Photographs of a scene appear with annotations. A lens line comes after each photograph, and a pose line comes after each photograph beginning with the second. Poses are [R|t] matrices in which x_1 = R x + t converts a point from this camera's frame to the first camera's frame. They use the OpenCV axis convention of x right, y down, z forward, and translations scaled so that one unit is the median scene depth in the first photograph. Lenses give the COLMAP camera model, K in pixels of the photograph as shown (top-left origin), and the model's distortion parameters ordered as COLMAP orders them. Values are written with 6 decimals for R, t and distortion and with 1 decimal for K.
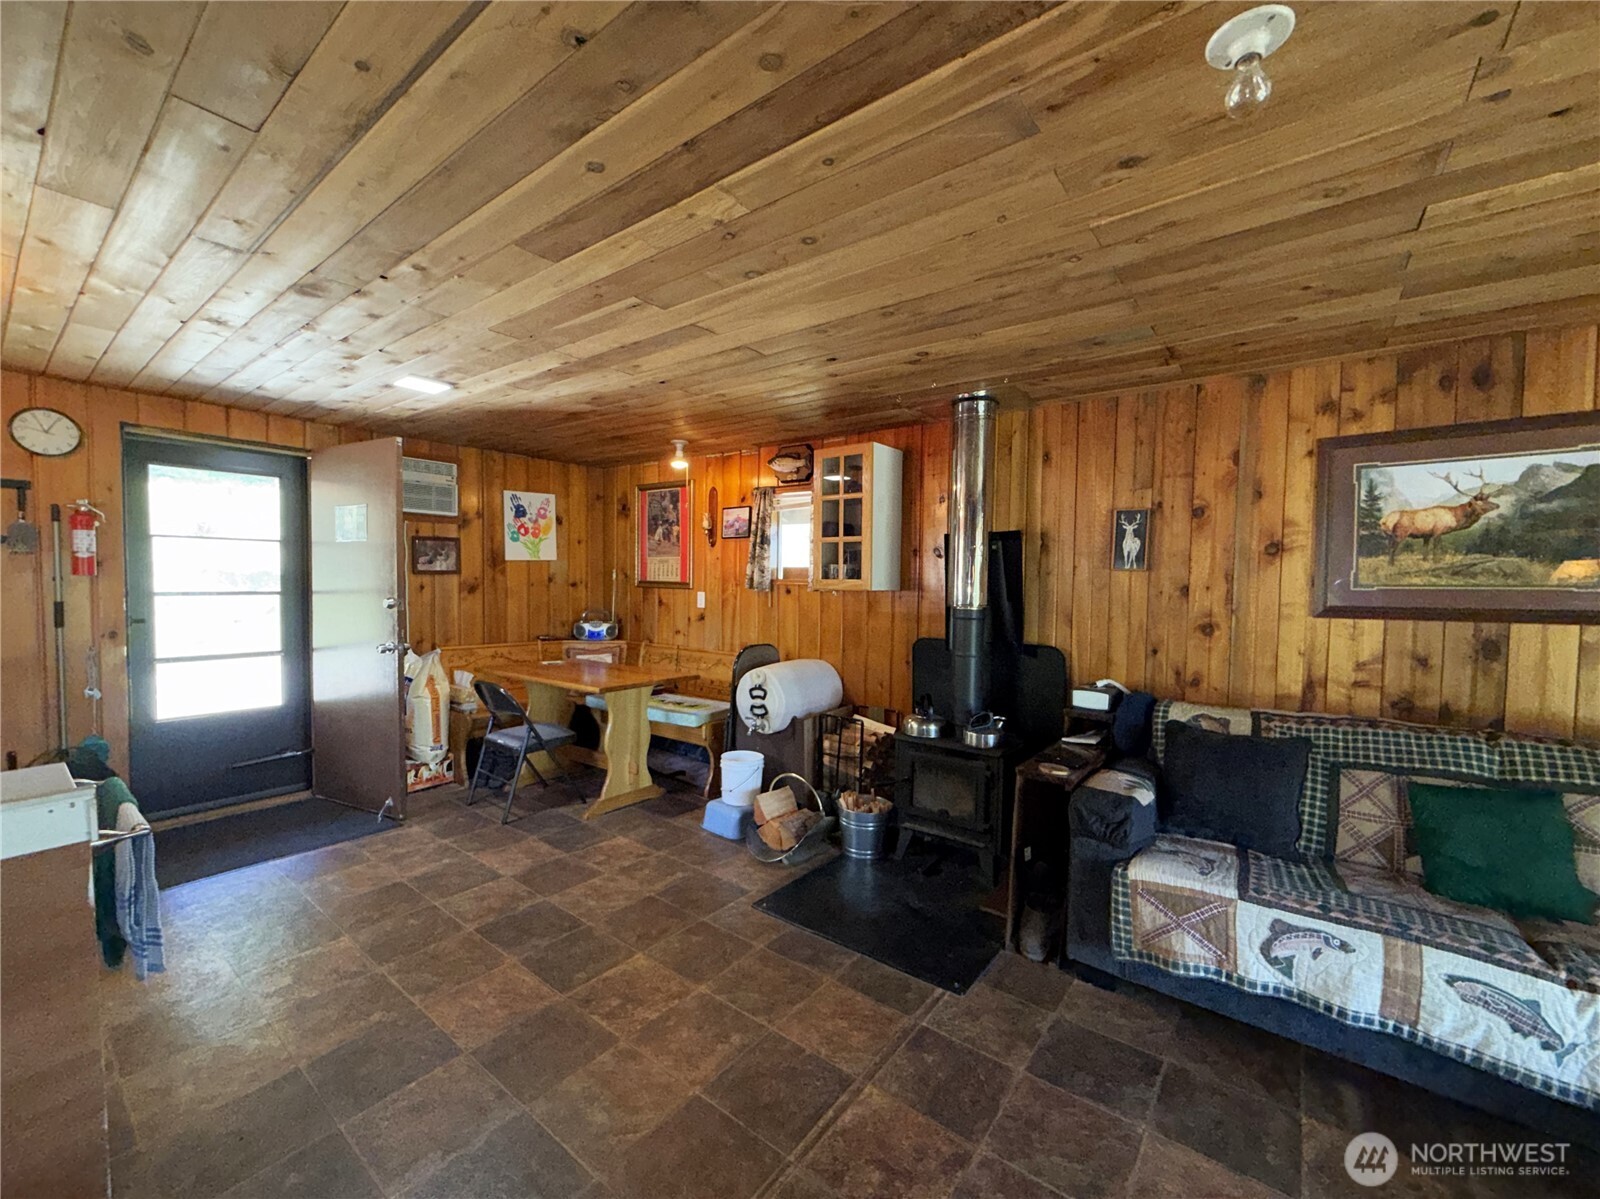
lens RADIAL K [[645.6, 0, 800.0], [0, 645.6, 599.5], [0, 0, 1]] dist [0.000551, 0.000132]
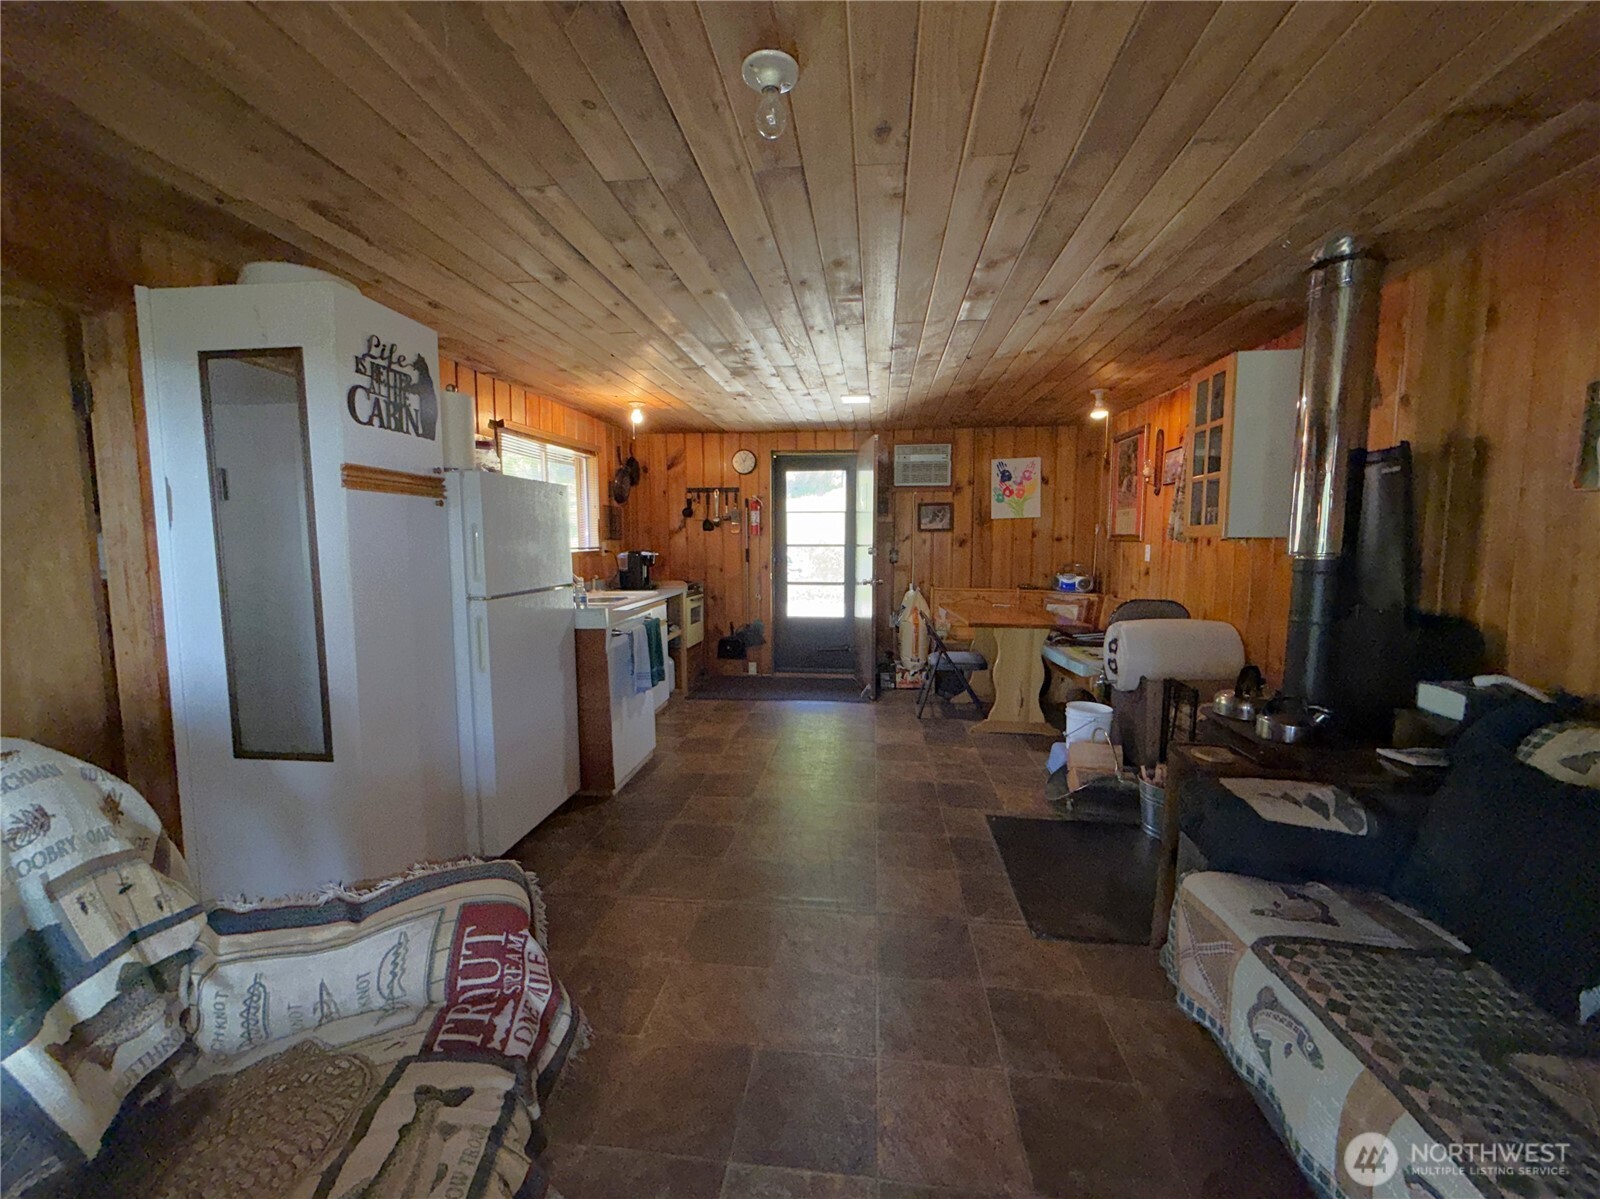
lens RADIAL K [[645.6, 0, 800.0], [0, 645.6, 599.5], [0, 0, 1]] dist [0.000551, 0.000132]
pose [[0.521313, 0.067211, -0.850715, 0.515932], [-0.019171, 0.997564, 0.067065, 0.019472], [0.853150, -0.018653, 0.521331, 0.104411]]
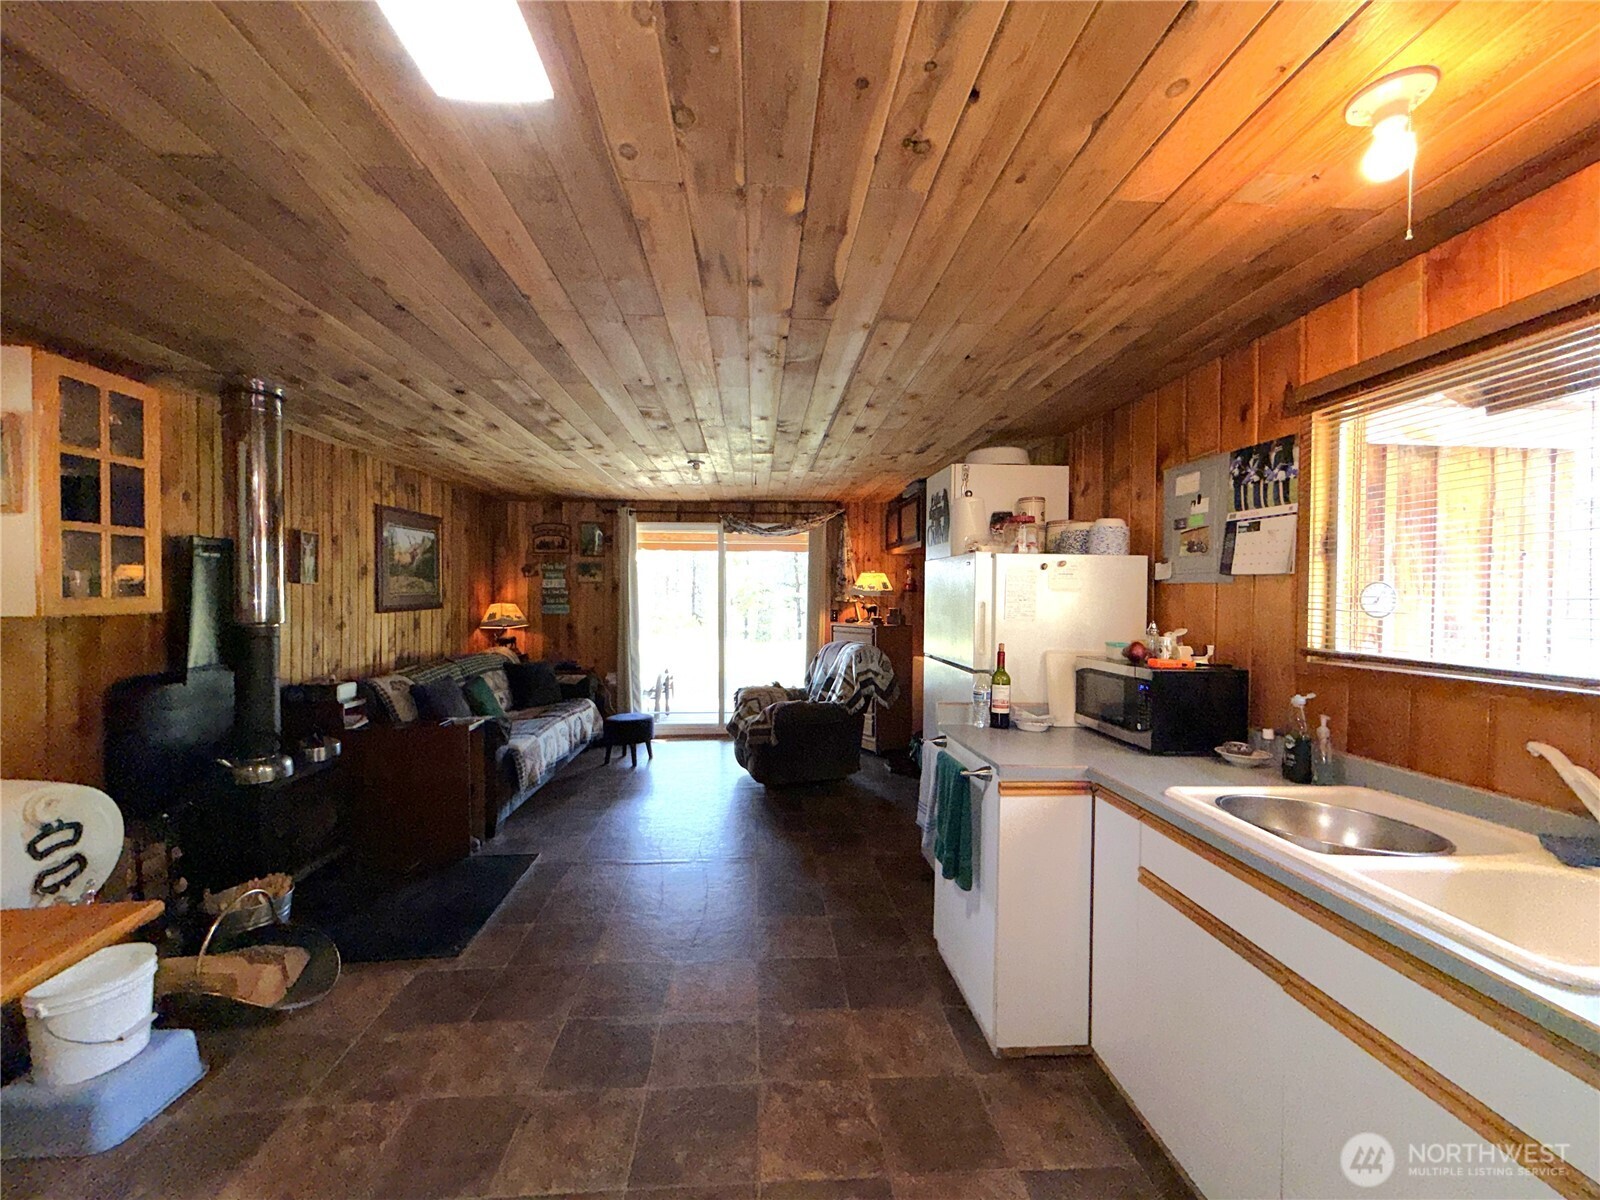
lens RADIAL K [[645.6, 0, 800.0], [0, 645.6, 600.0], [0, 0, 1]] dist [0.000551, 0.000132]
pose [[-0.669846, -0.025535, 0.742061, -0.793852], [0.009752, 0.999020, 0.043180, -0.046949], [-0.742436, 0.036160, -0.668941, 0.921443]]
